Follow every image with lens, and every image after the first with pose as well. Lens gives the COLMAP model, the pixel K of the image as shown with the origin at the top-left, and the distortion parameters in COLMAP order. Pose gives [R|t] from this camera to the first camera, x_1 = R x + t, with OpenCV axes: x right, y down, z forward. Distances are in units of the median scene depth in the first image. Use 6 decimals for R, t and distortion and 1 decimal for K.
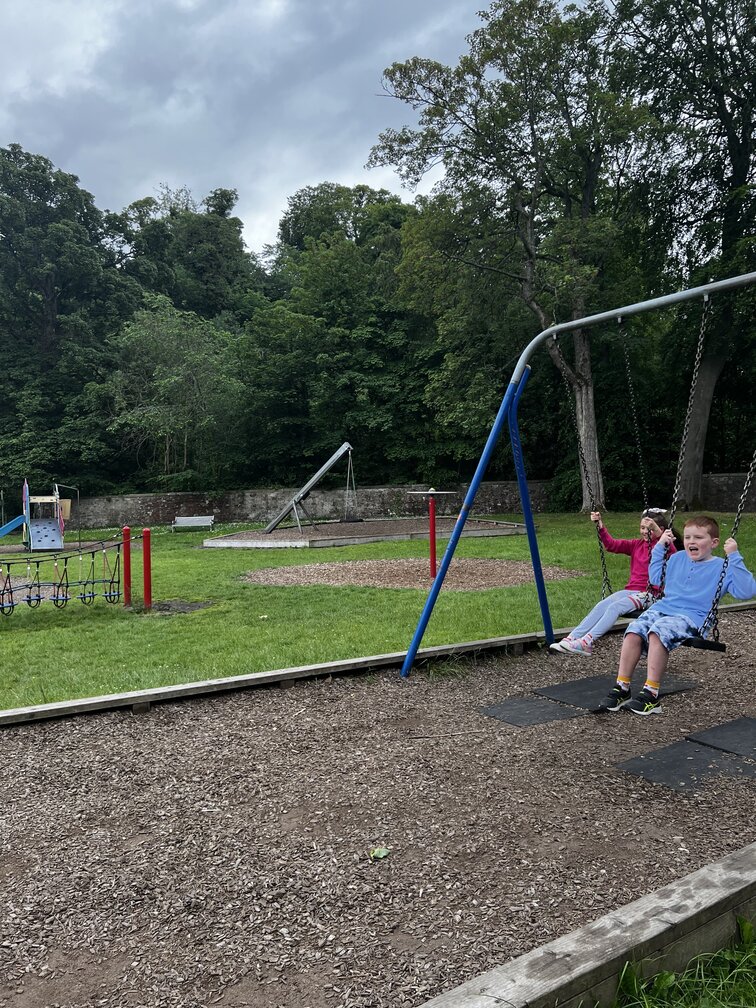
lens RADIAL K [[763.6, 0, 378.0], [0, 763.6, 503.3], [0, 0, 1]] dist [0.000022, 0.000009]
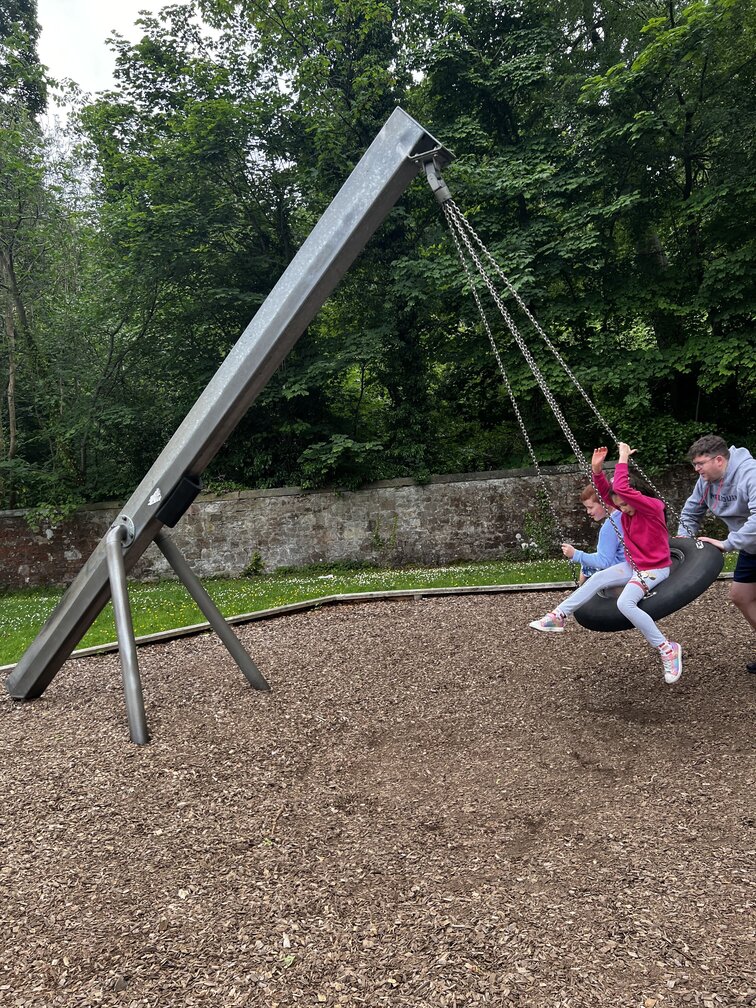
lens RADIAL K [[763.6, 0, 378.0], [0, 763.6, 504.1], [0, 0, 1]] dist [0.000022, 0.000009]
pose [[0.998417, -0.043968, -0.035064, -0.040313], [0.043867, 0.999031, -0.003631, -0.008183], [0.035190, 0.002087, 0.999378, 0.621661]]
